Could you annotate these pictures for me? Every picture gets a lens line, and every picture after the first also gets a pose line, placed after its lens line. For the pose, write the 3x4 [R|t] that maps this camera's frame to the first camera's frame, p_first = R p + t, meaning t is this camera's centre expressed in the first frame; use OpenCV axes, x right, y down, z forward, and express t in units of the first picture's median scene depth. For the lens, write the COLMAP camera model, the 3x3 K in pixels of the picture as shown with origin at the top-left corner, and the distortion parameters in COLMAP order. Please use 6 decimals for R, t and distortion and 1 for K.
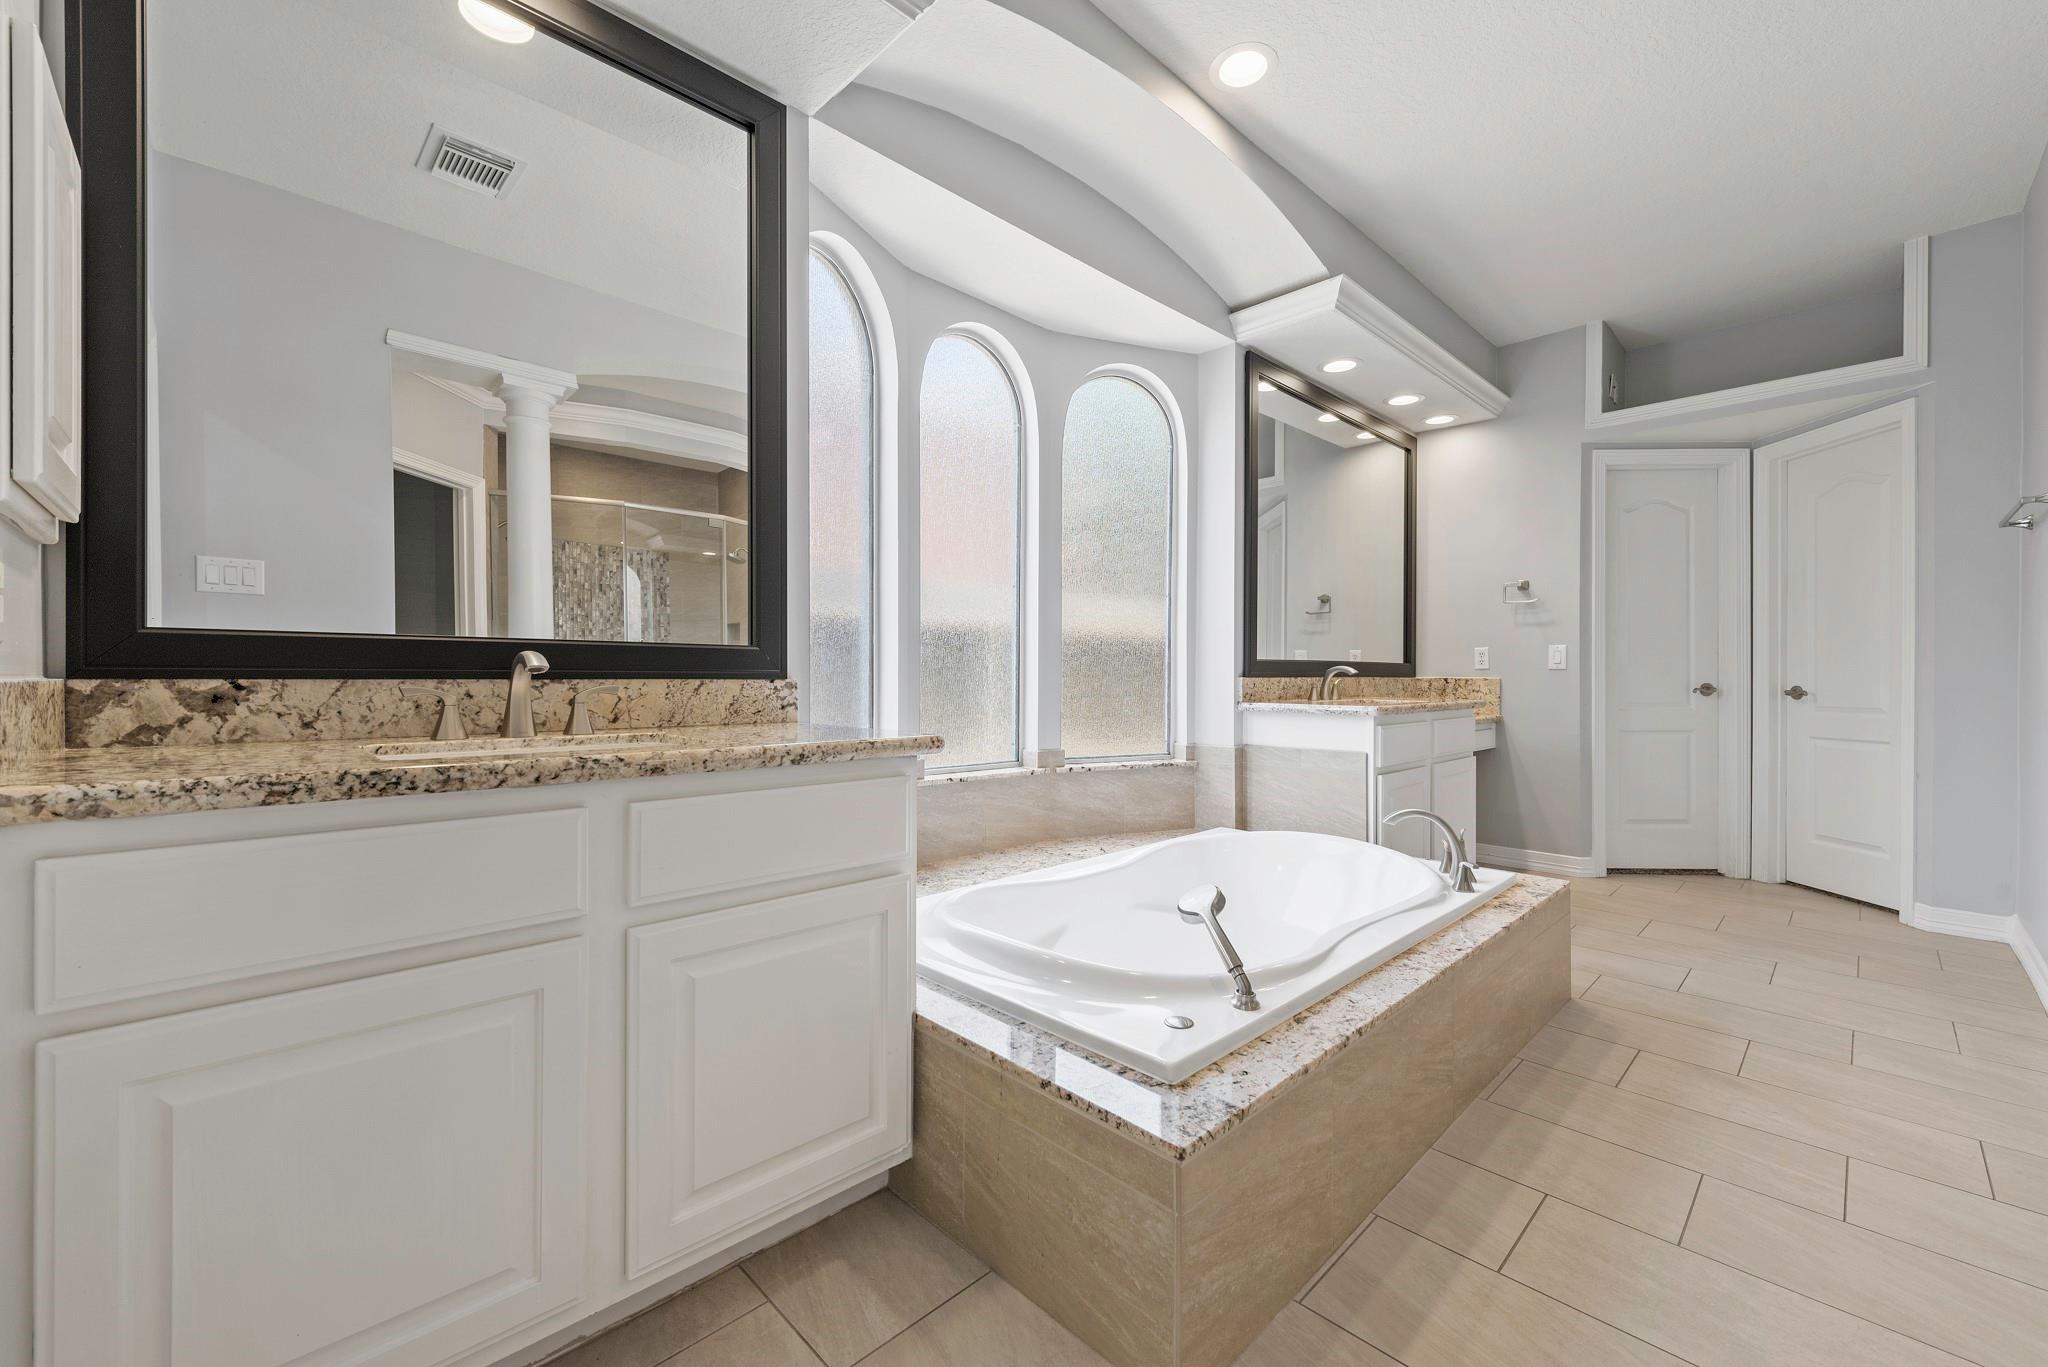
lens RADIAL K [[804.5, 0, 1014.7], [0, 804.5, 689.3], [0, 0, 1]] dist [-0.014081, -0.000135]
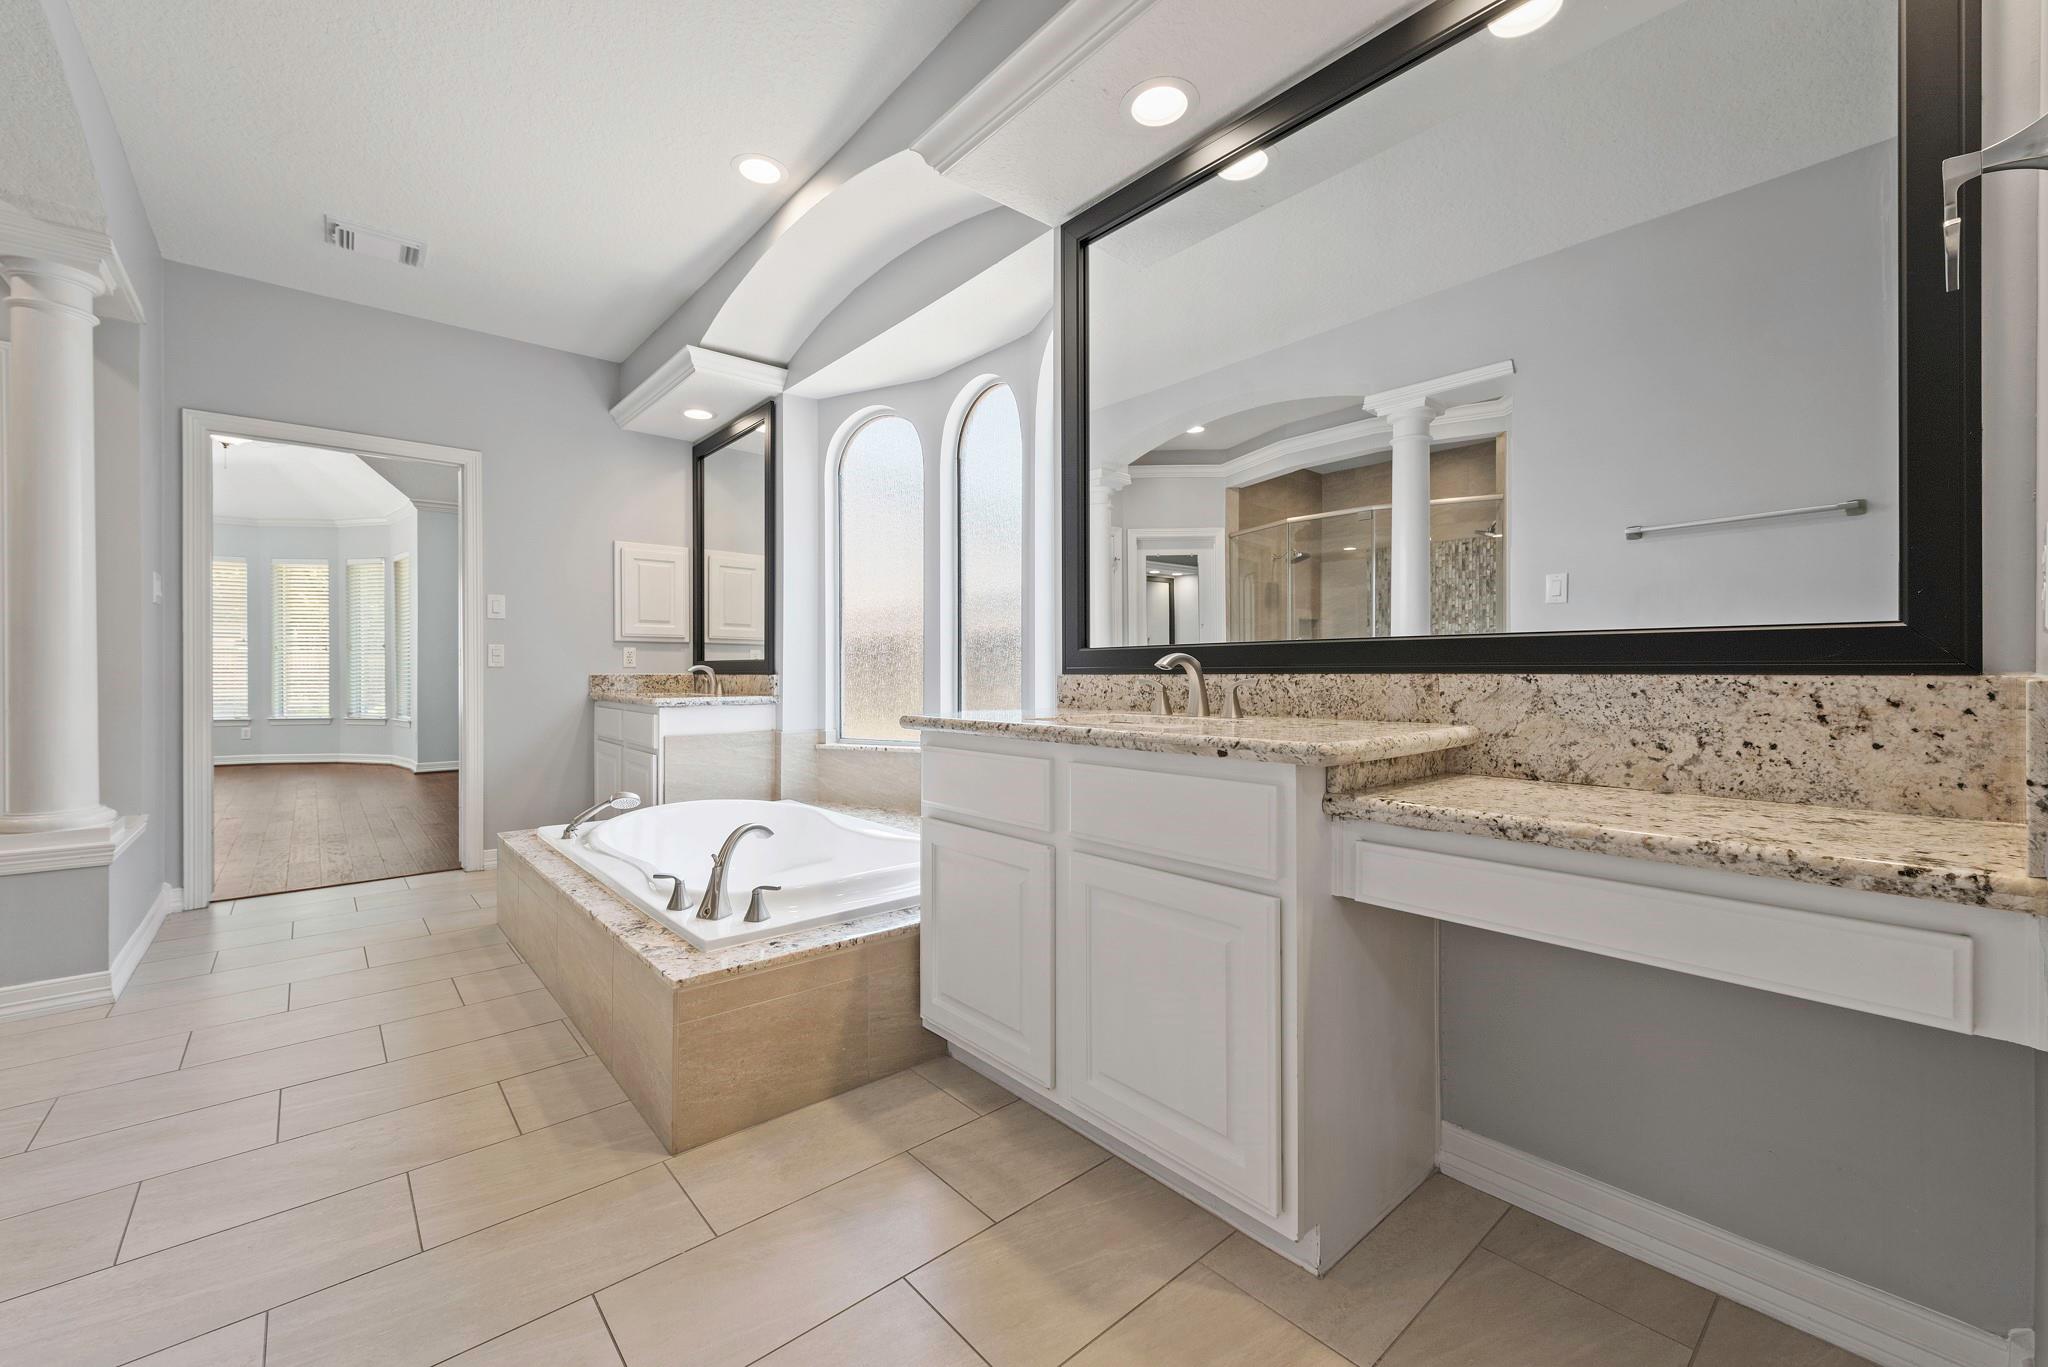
lens RADIAL K [[828.3, 0, 1032.6], [0, 828.3, 677.1], [0, 0, 1]] dist [0.002248, -0.000095]
pose [[-0.036794, 0.005067, -0.999310, 1.027890], [-0.010220, 0.999933, 0.005446, -0.016294], [0.999271, 0.010413, -0.036739, 0.986675]]
